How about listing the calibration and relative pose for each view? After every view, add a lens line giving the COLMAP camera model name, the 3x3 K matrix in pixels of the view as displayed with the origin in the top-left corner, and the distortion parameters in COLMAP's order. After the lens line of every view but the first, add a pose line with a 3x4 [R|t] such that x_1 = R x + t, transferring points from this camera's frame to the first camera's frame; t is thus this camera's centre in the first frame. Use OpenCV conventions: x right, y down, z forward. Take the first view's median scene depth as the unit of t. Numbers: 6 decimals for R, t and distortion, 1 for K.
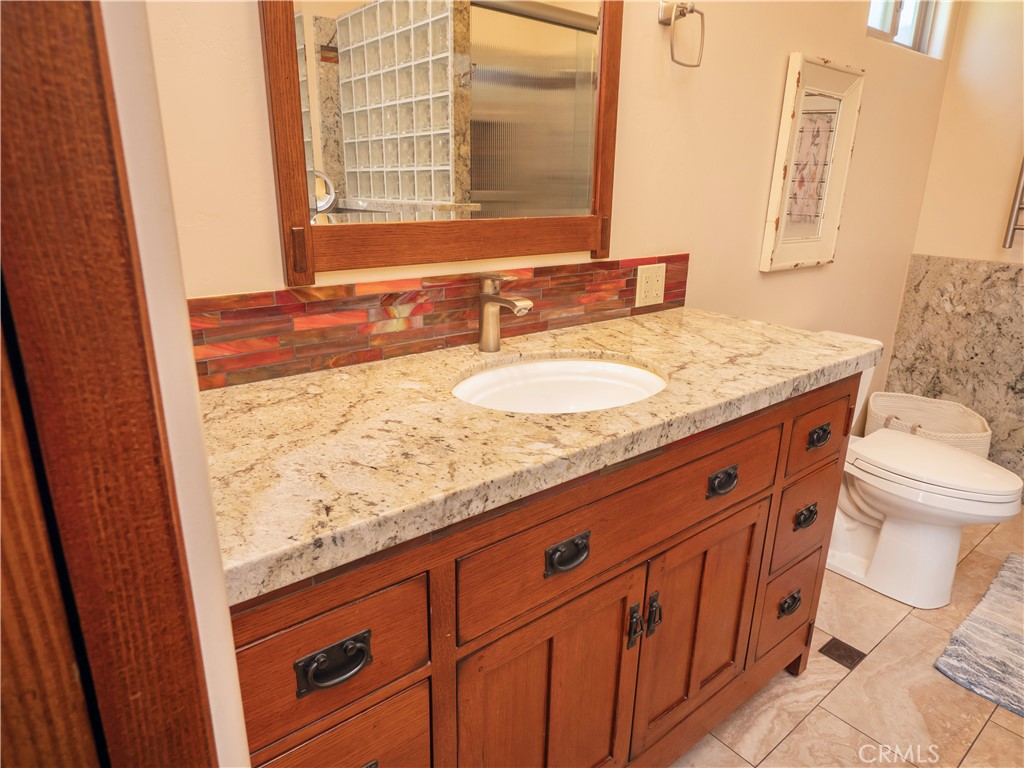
lens RADIAL K [[649.8, 0, 512.0], [0, 649.8, 384.0], [0, 0, 1]] dist [0.000129, 0.000856]
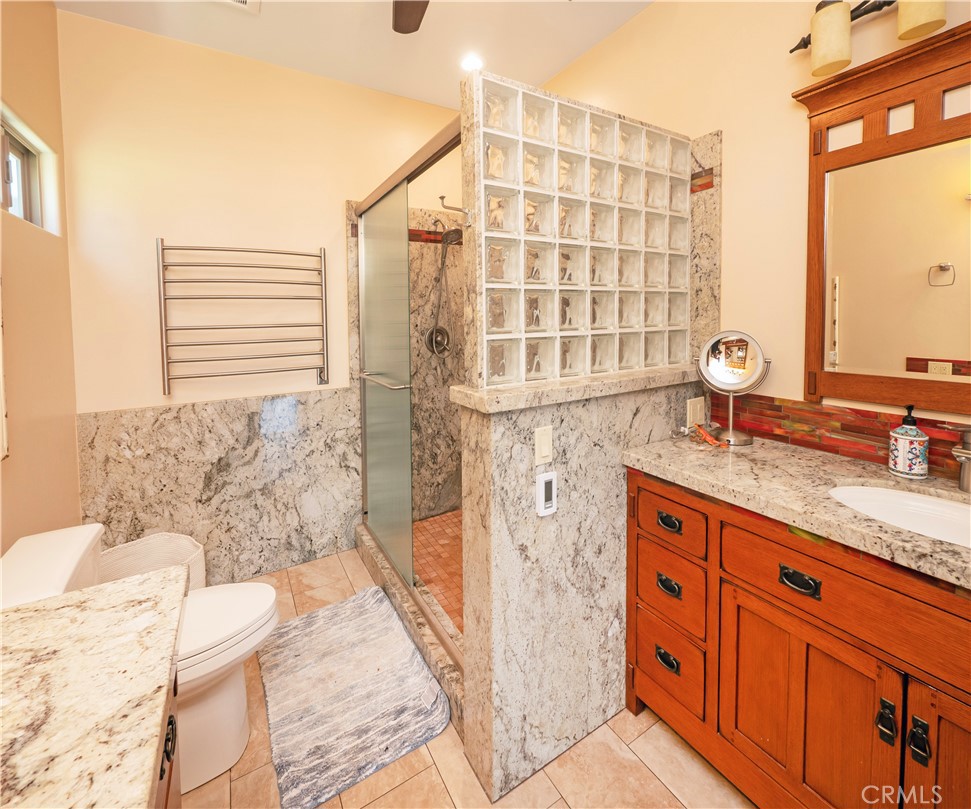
lens RADIAL K [[445.4, 0, 457.4], [0, 445.4, 333.8], [0, 0, 1]] dist [-0.006201, 0.000206]
pose [[0.174454, -0.061526, 0.982741, 0.089971], [0.309777, 0.950798, 0.004535, -0.244044], [-0.934668, 0.303640, 0.184930, 0.498103]]
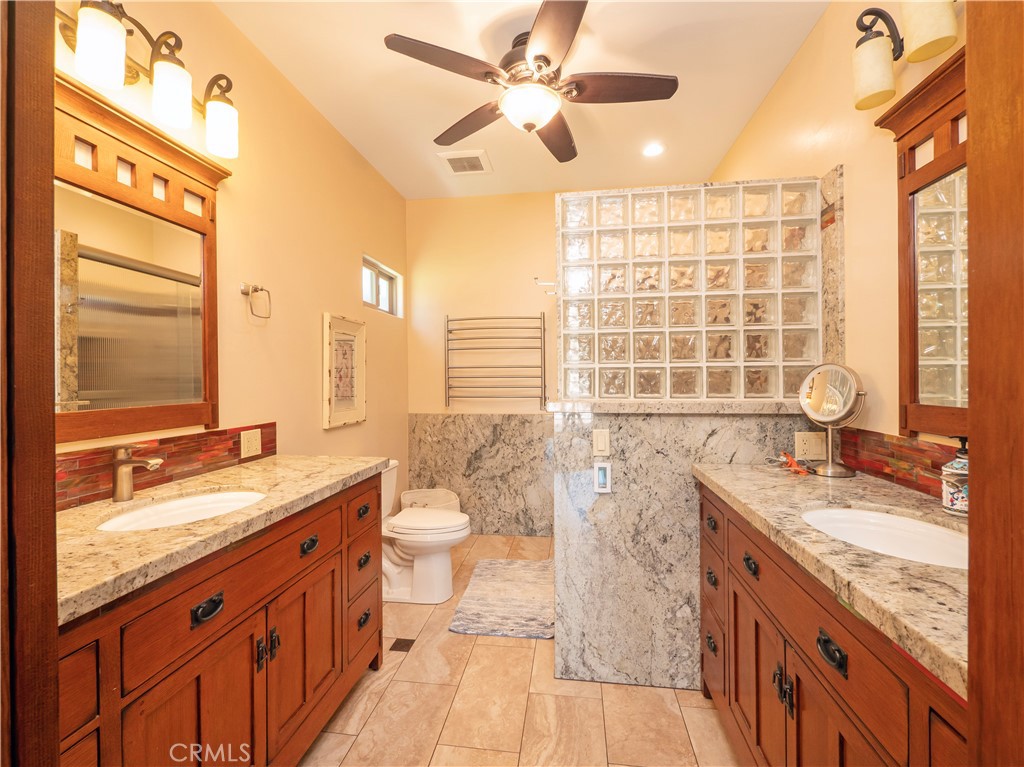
lens RADIAL K [[460.9, 0, 520.8], [0, 460.9, 377.9], [0, 0, 1]] dist [-0.003269, -0.000040]
pose [[0.736812, -0.023555, 0.675688, -0.066109], [0.222420, 0.952210, -0.209345, 0.091753], [-0.638465, 0.304534, 0.706839, -0.304407]]
